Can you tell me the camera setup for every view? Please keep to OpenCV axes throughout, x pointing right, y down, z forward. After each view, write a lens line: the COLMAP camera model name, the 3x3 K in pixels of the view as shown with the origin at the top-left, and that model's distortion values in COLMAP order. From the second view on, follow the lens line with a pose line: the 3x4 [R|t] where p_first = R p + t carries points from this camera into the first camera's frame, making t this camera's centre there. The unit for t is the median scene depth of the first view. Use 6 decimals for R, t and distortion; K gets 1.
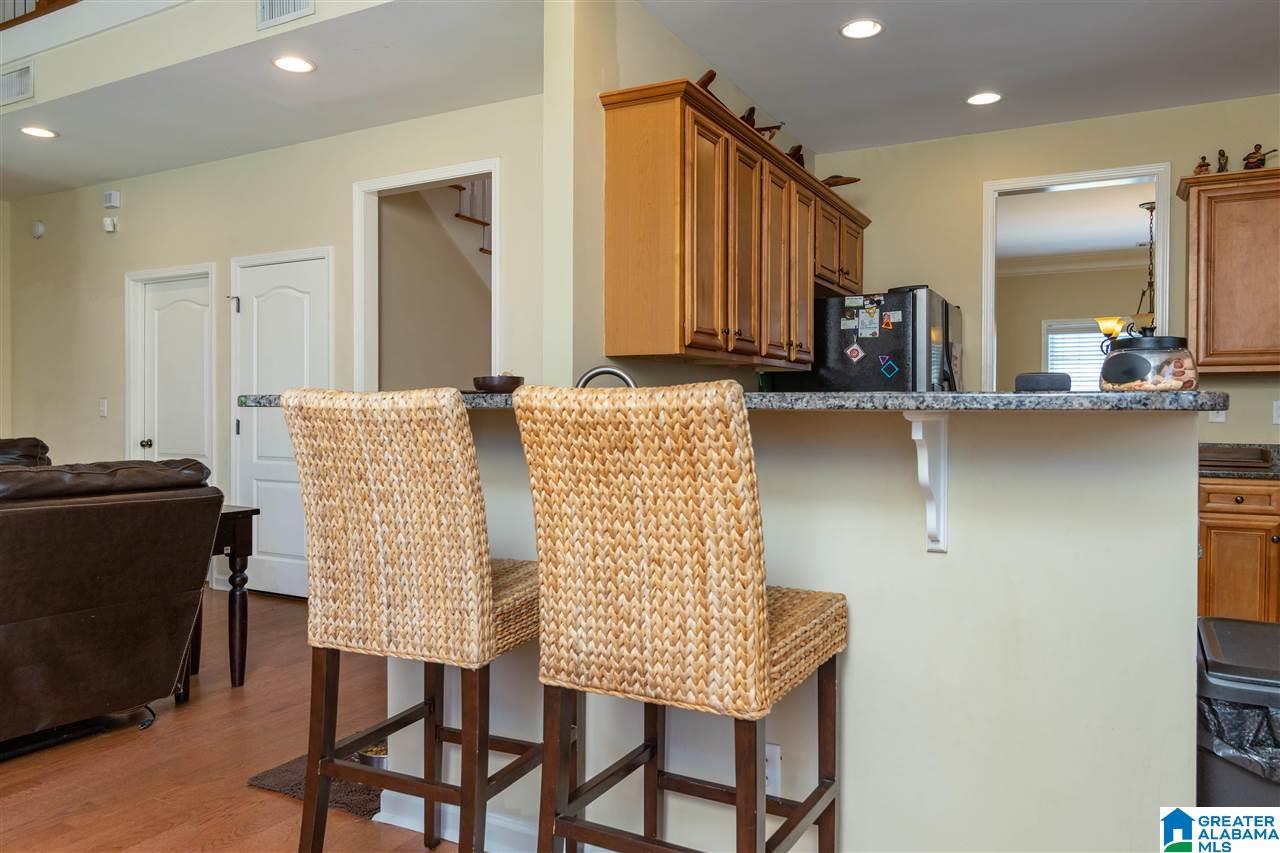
lens RADIAL K [[906.1, 0, 640.0], [0, 906.1, 426.5], [0, 0, 1]] dist [-0.000625, 0.001452]
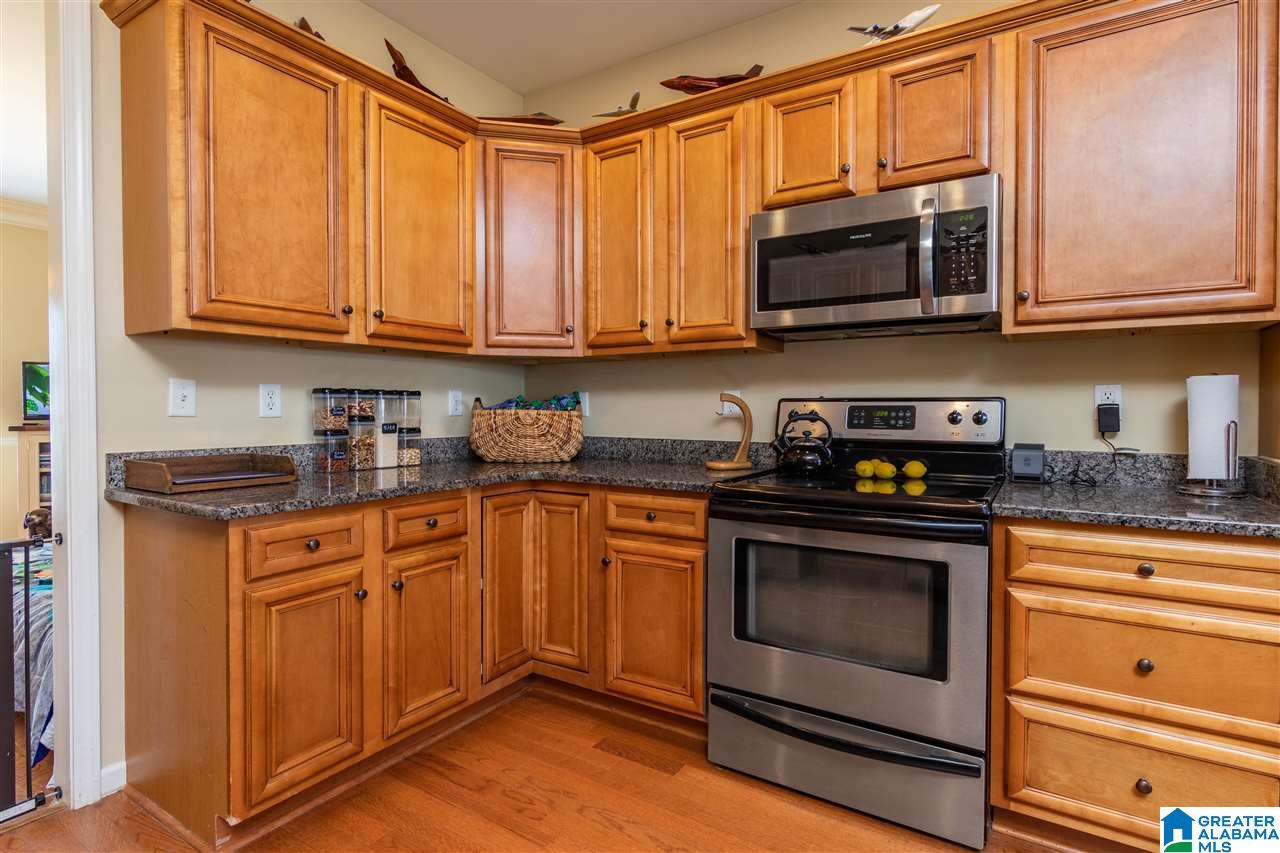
lens RADIAL K [[637.4, 0, 638.4], [0, 637.4, 417.8], [0, 0, 1]] dist [-0.015500, 0.000349]
pose [[0.059892, -0.018419, 0.998035, 0.231333], [0.013145, 0.999758, 0.017662, -0.007113], [-0.998118, 0.012062, 0.060119, 0.678373]]
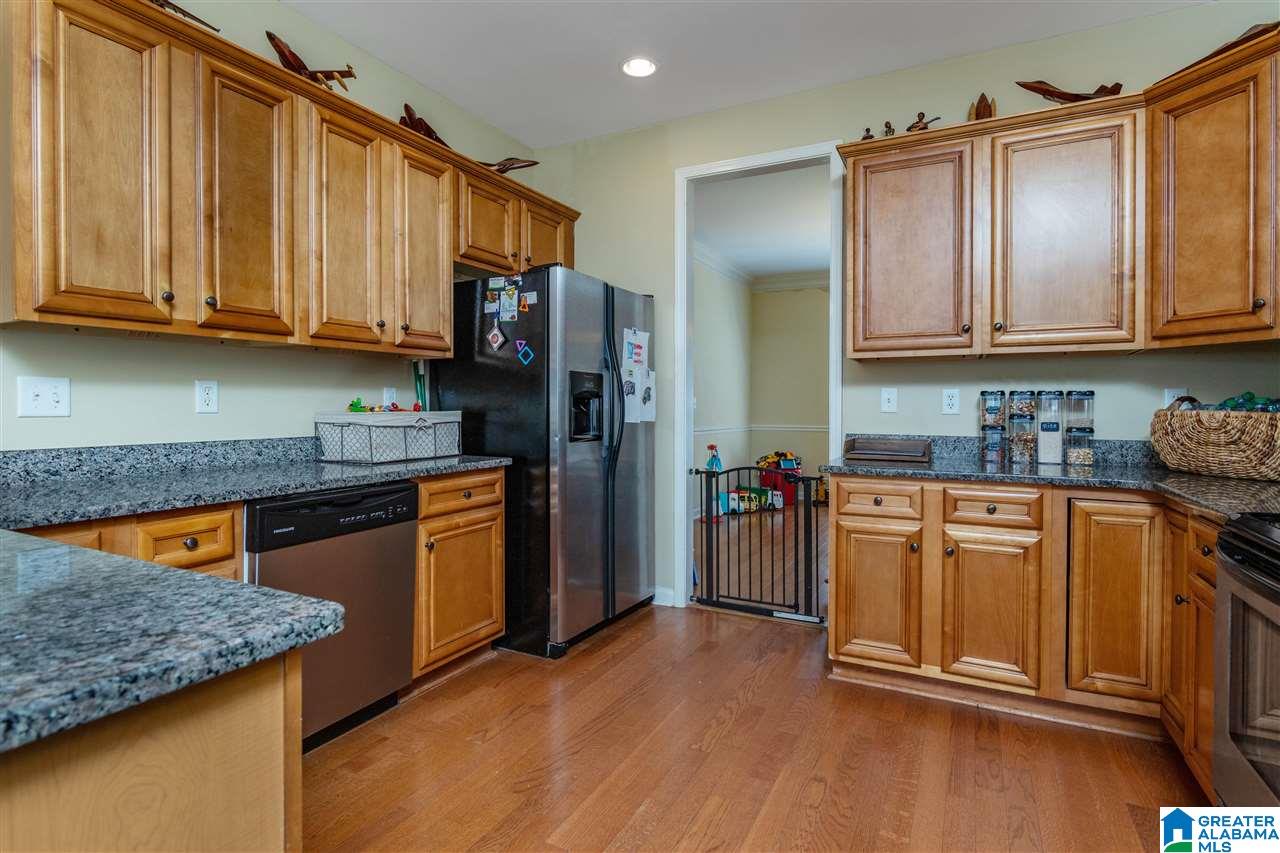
lens RADIAL K [[637.4, 0, 638.4], [0, 637.4, 417.8], [0, 0, 1]] dist [-0.015500, 0.000349]
pose [[0.999869, -0.001717, 0.016068, 0.376013], [0.001598, 0.999971, 0.007417, -0.004413], [-0.016081, -0.007391, 0.999843, 0.348990]]
